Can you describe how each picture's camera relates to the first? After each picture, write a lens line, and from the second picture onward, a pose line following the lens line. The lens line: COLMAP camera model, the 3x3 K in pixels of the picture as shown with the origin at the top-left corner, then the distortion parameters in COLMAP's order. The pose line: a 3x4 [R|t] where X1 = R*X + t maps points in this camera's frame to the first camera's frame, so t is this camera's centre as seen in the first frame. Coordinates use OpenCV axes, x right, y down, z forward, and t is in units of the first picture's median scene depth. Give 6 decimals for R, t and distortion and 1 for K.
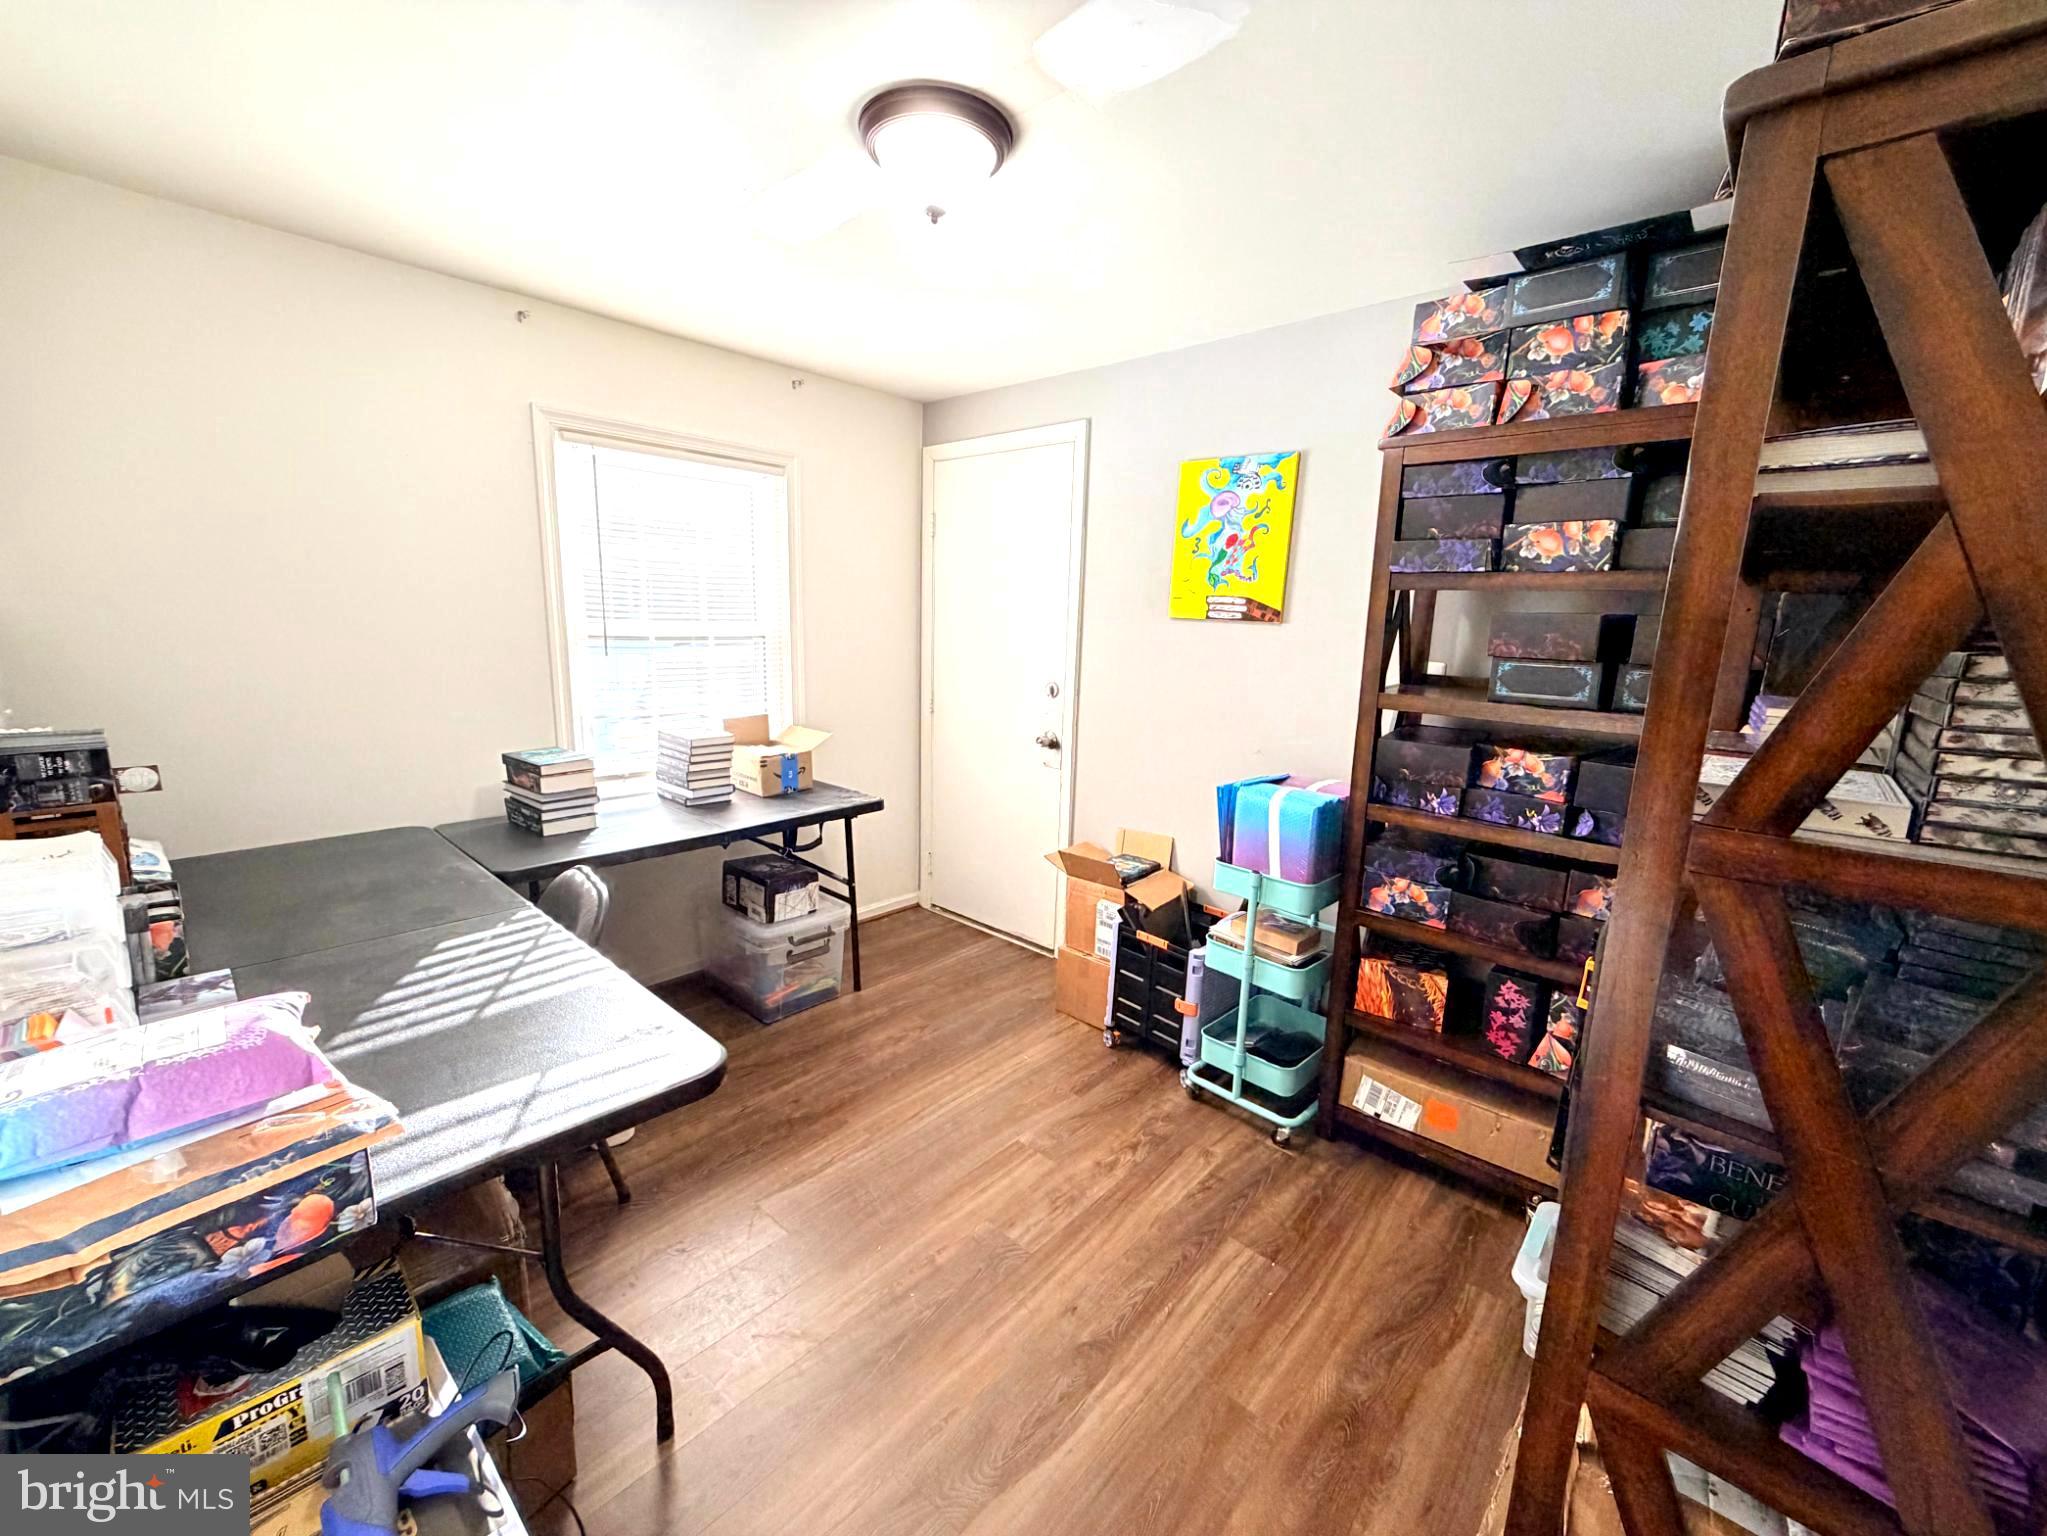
lens RADIAL K [[807.0, 0, 1022.4], [0, 807.0, 763.2], [0, 0, 1]] dist [-0.010210, 0.000247]
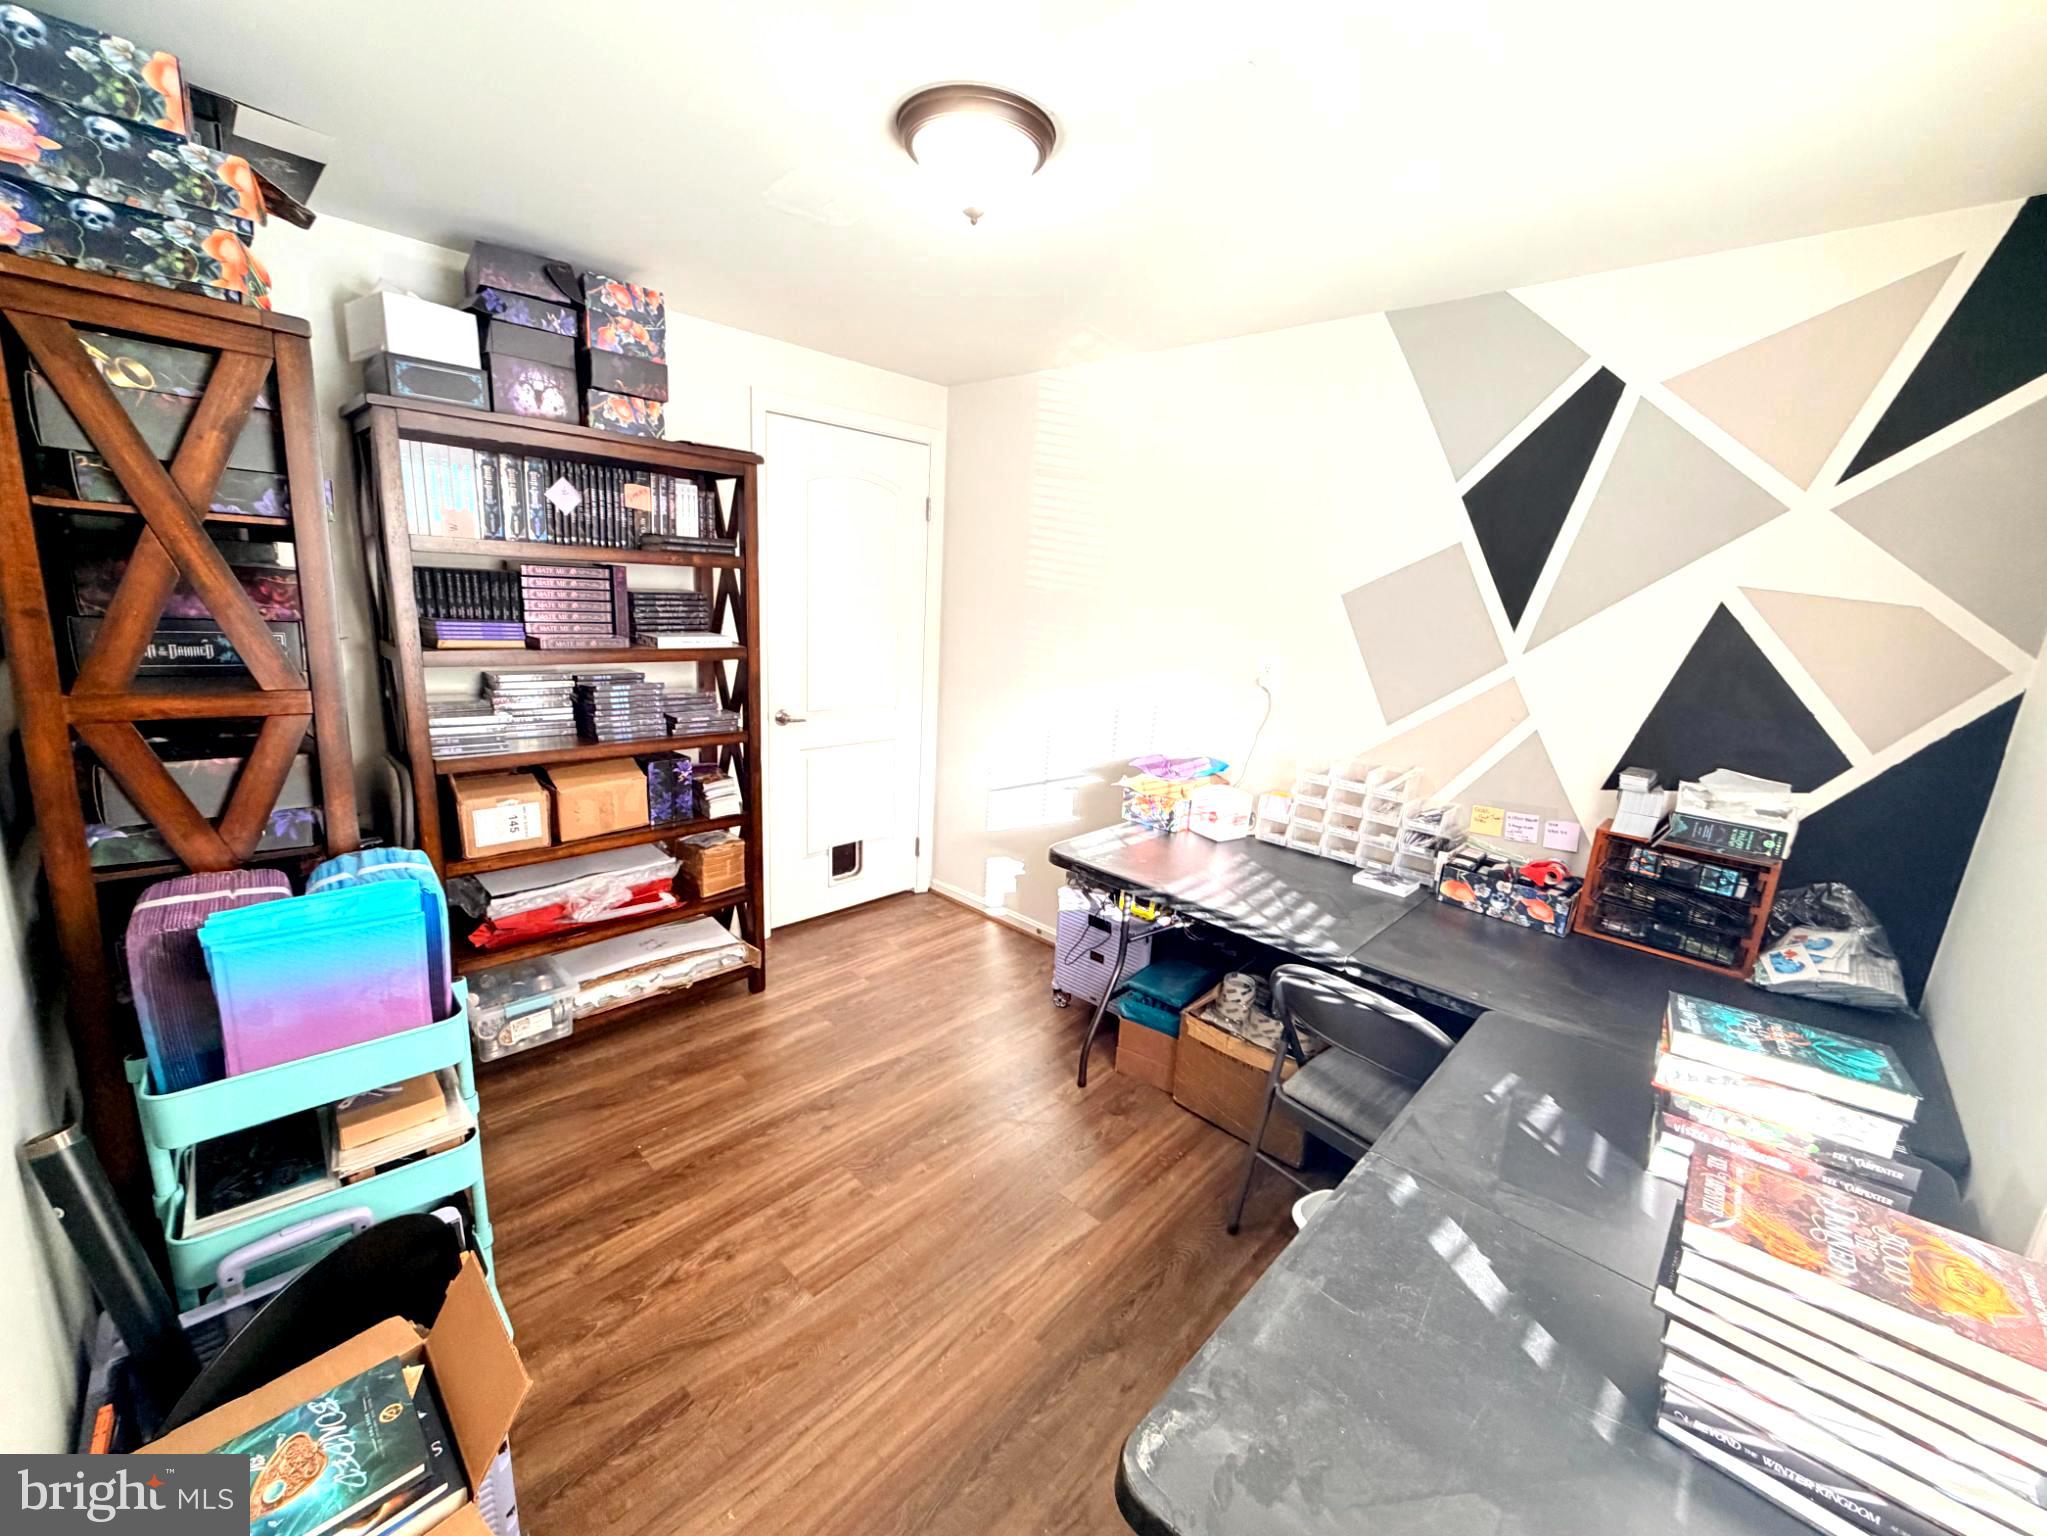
lens RADIAL K [[807.0, 0, 1020.6], [0, 807.0, 770.2], [0, 0, 1]] dist [-0.010210, 0.000247]
pose [[-0.996015, -0.088178, 0.013381, -0.214328], [-0.076023, 0.917842, 0.389597, -0.395628], [-0.046636, 0.387027, -0.920888, 1.893710]]
